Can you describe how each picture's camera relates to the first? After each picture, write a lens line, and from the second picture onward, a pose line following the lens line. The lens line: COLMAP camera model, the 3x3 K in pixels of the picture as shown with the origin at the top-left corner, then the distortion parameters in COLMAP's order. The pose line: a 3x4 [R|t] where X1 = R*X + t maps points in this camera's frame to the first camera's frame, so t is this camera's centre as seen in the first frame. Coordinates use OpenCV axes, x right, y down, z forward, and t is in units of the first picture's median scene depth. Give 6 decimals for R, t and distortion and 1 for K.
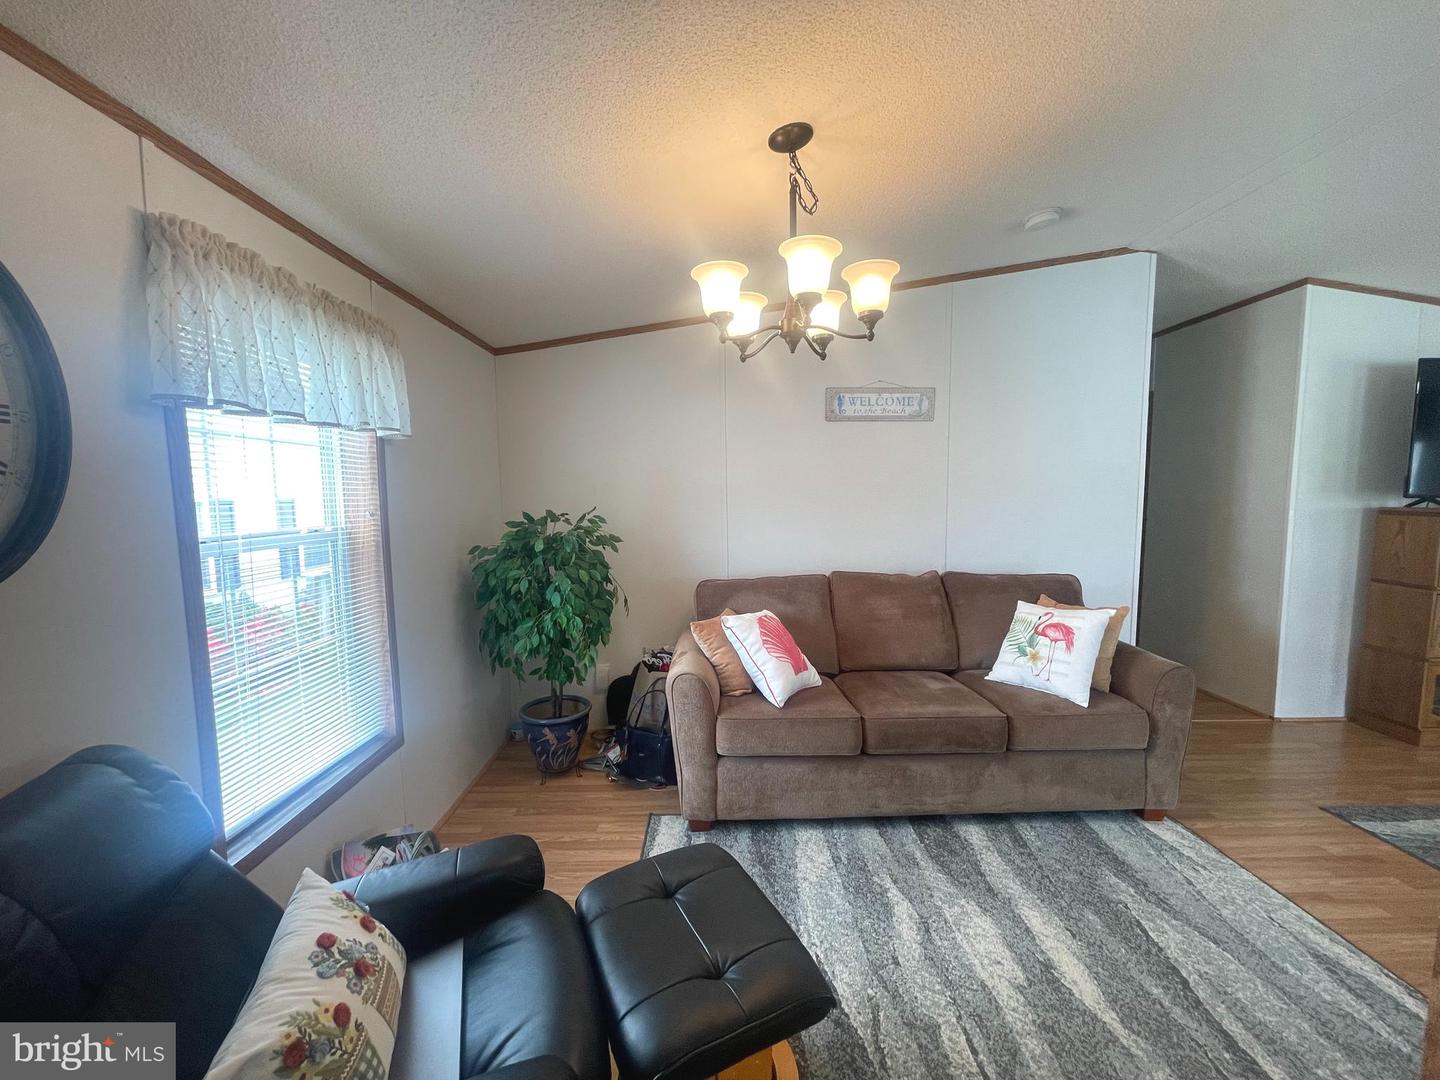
lens RADIAL K [[581.7, 0, 725.5], [0, 581.7, 544.1], [0, 0, 1]] dist [-0.001936, -0.000332]
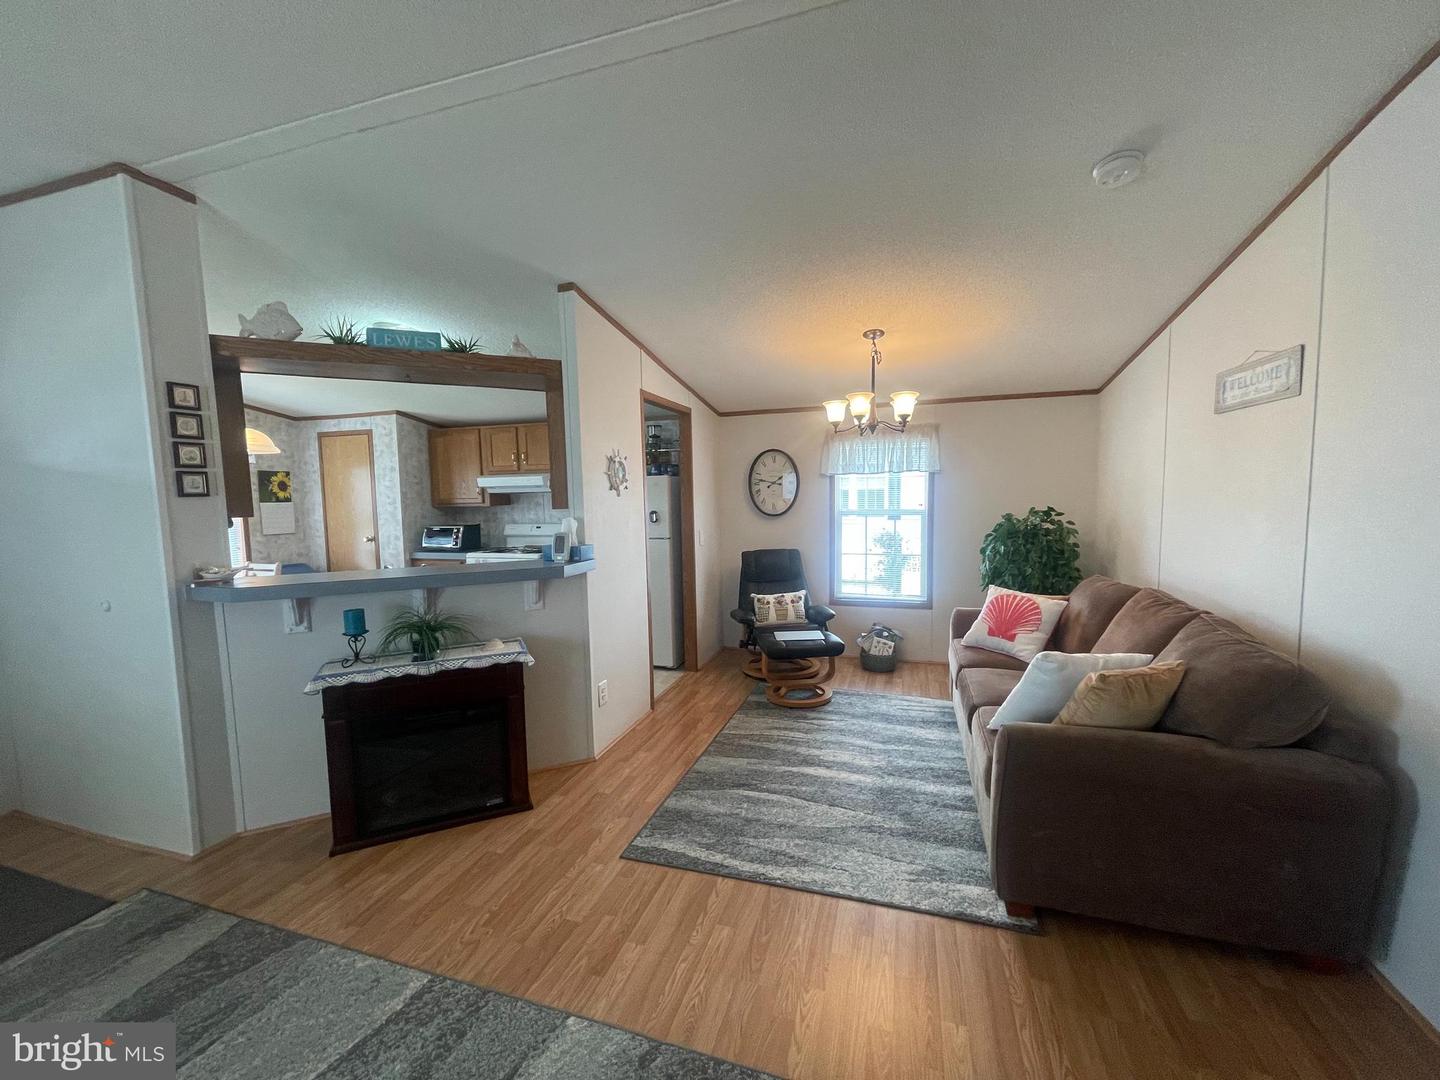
lens RADIAL K [[581.7, 0, 723.4], [0, 581.7, 543.2], [0, 0, 1]] dist [-0.001936, -0.000332]
pose [[-0.312814, 0.096750, -0.944874, 1.623760], [-0.067032, 0.990069, 0.123570, -0.116943], [0.947446, 0.101991, -0.303222, 0.825256]]
